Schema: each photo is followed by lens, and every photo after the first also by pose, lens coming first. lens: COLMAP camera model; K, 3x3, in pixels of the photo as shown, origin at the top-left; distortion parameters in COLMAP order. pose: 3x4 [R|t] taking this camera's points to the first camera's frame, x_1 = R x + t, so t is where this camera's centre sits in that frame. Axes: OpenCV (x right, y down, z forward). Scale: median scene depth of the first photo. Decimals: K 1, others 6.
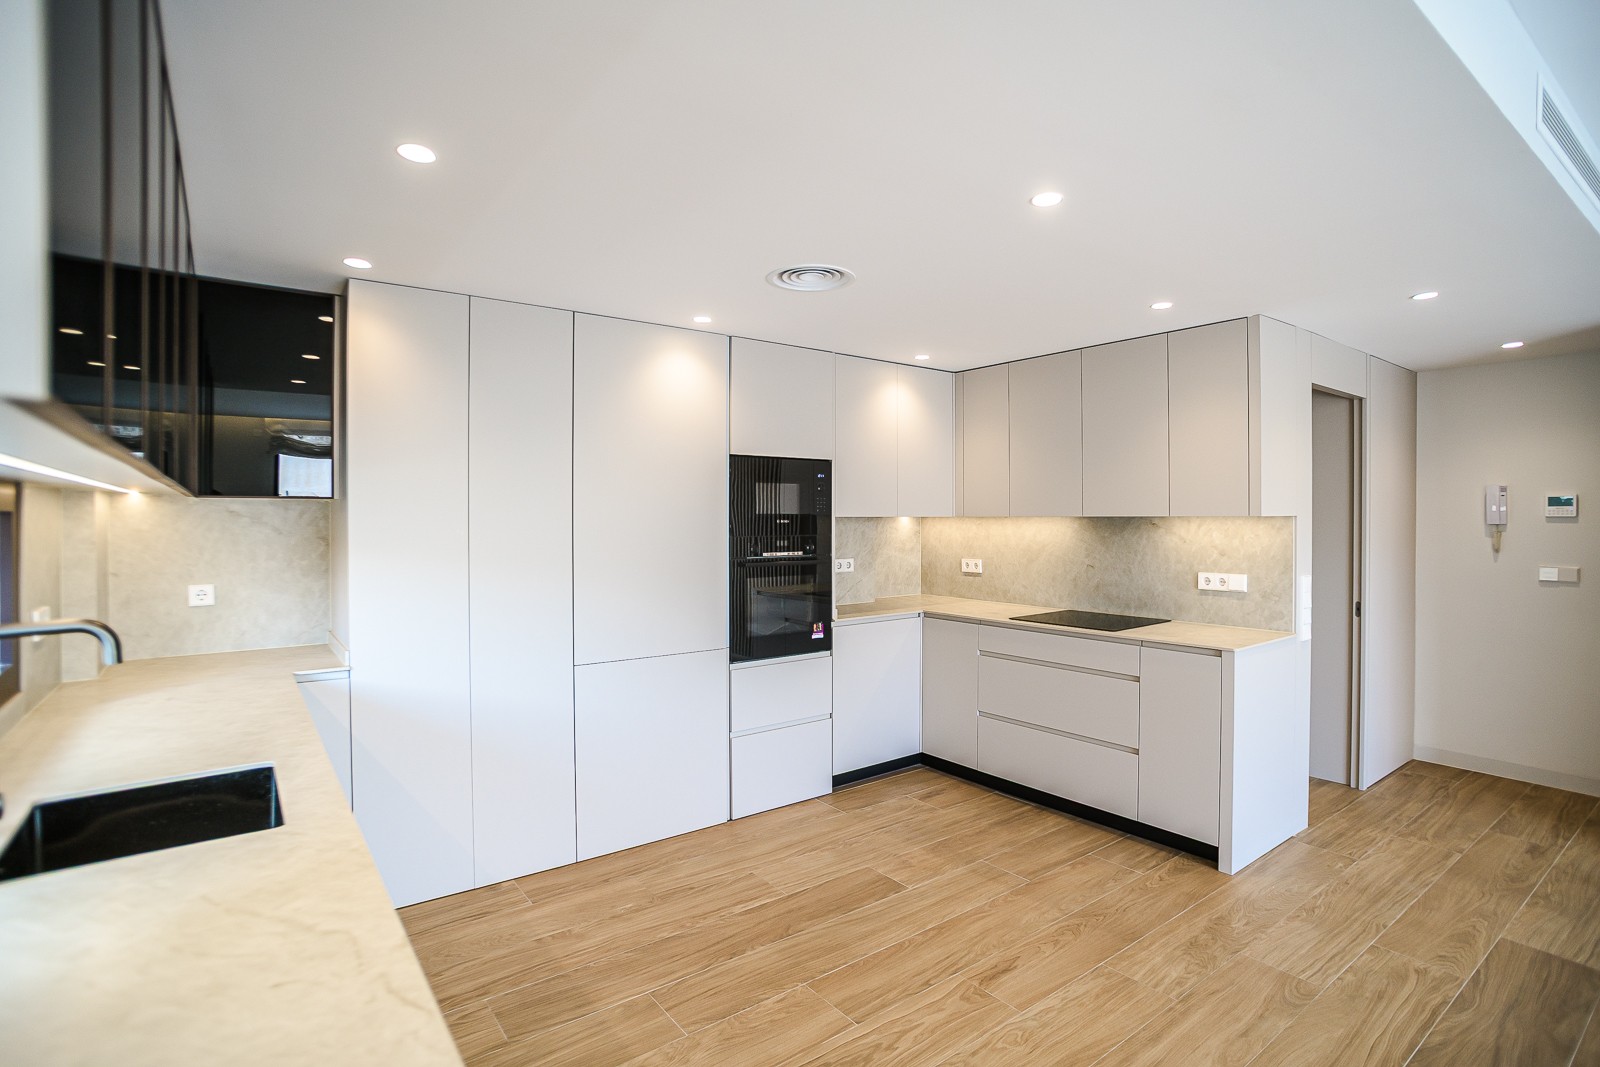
lens RADIAL K [[787.0, 0, 806.7], [0, 787.0, 534.7], [0, 0, 1]] dist [-0.036192, 0.007052]
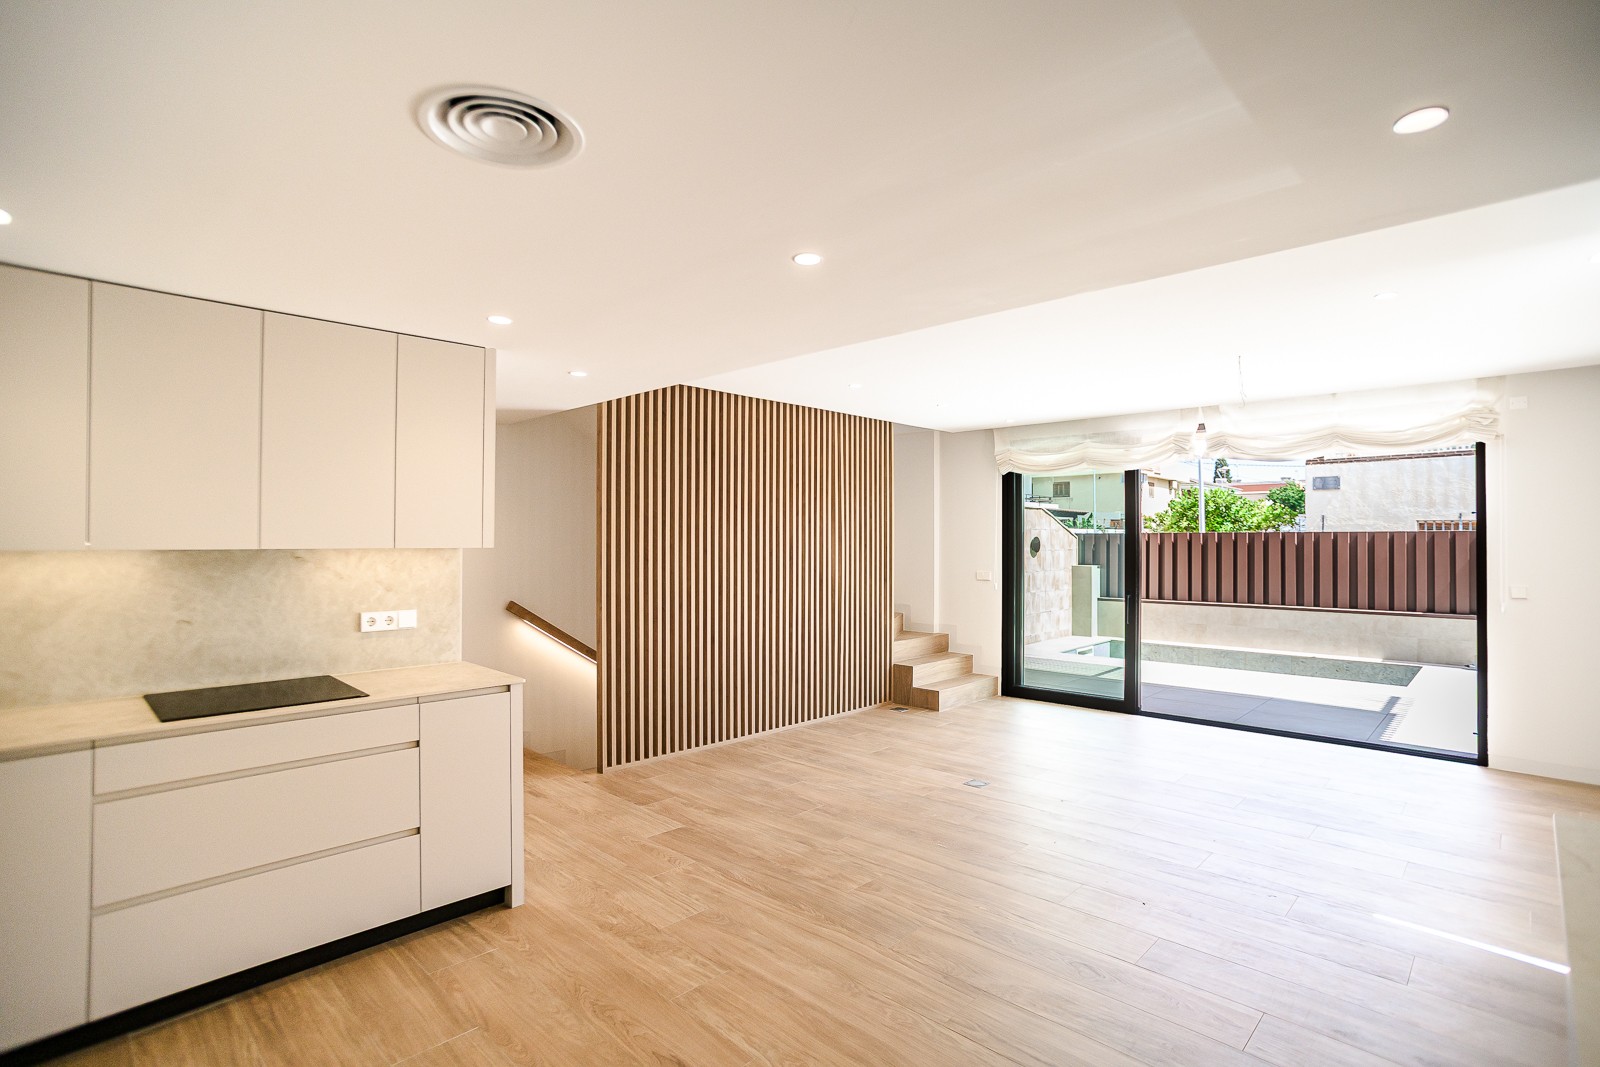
lens RADIAL K [[787.0, 0, 810.7], [0, 787.0, 529.3], [0, 0, 1]] dist [-0.036192, 0.007052]
pose [[-0.163016, 0.015608, 0.986500, -0.431881], [0.020468, 0.999713, -0.012435, -0.023282], [-0.986411, 0.018164, -0.163289, 0.656250]]
